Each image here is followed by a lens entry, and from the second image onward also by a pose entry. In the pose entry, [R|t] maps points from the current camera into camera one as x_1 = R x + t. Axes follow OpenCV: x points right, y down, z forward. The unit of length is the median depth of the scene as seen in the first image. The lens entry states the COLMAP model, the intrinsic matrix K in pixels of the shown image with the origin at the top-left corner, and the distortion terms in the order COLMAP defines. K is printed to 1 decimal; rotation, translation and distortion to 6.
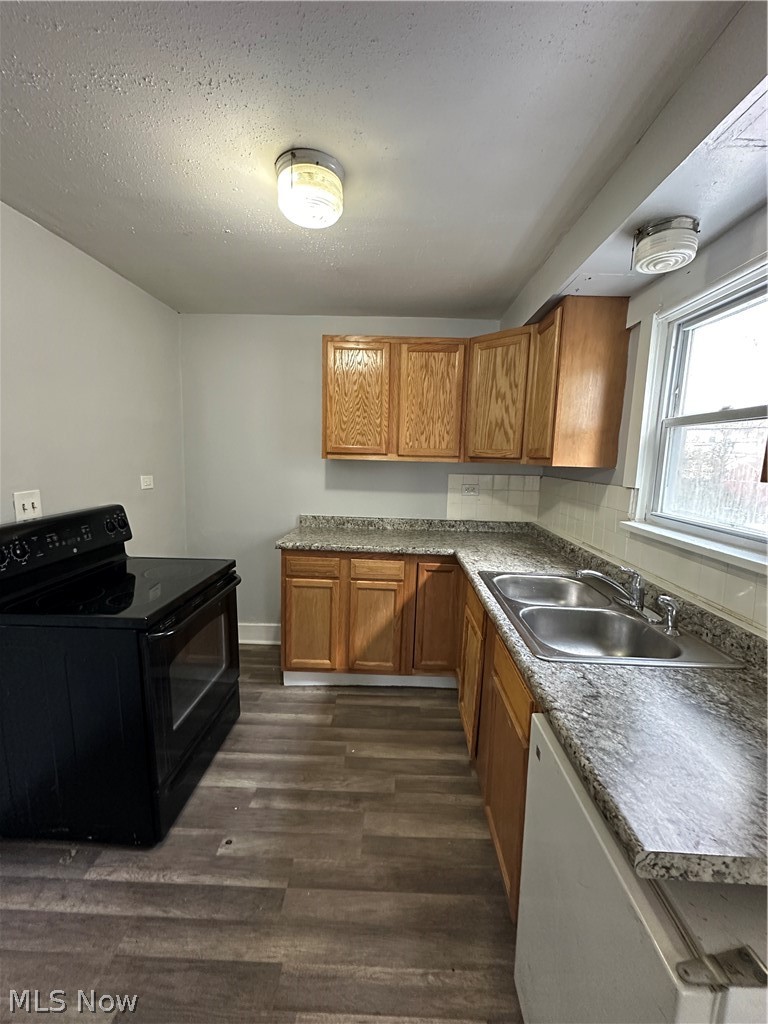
lens RADIAL K [[409.9, 0, 387.6], [0, 409.9, 512.8], [0, 0, 1]] dist [0.002530, -0.000072]
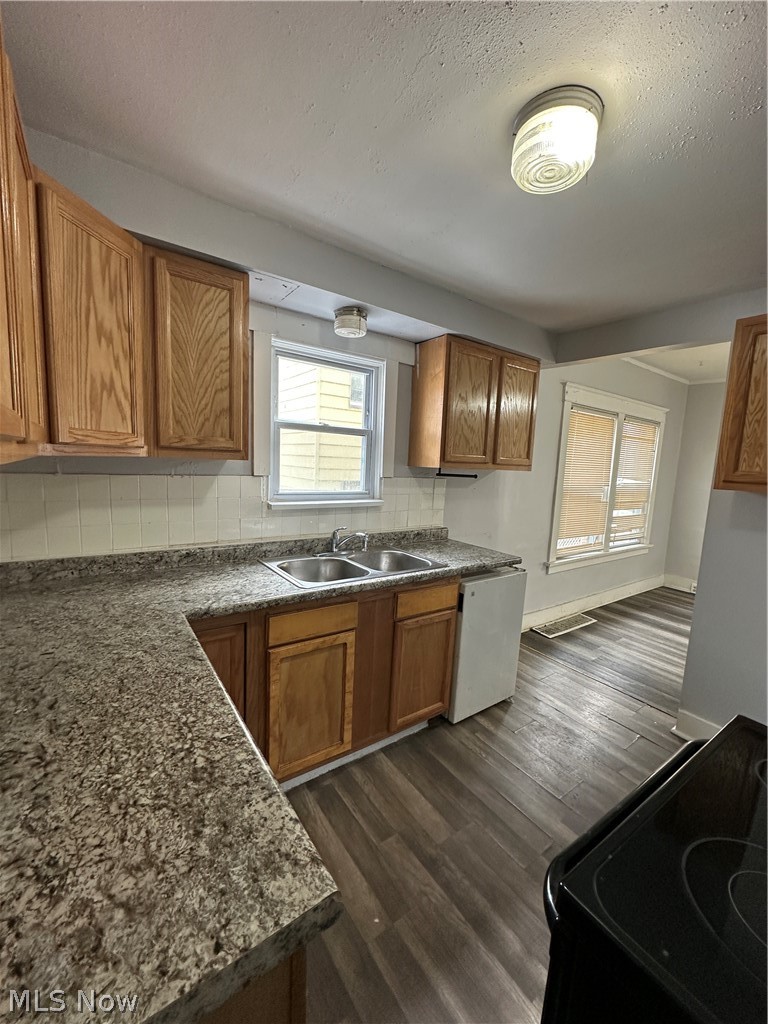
lens RADIAL K [[409.9, 0, 384.9], [0, 409.9, 508.8], [0, 0, 1]] dist [0.002530, -0.000072]
pose [[-0.593487, -0.152440, 0.790275, -0.538035], [0.048988, 0.973237, 0.224522, -0.202871], [-0.803351, 0.171965, -0.570136, 1.324969]]
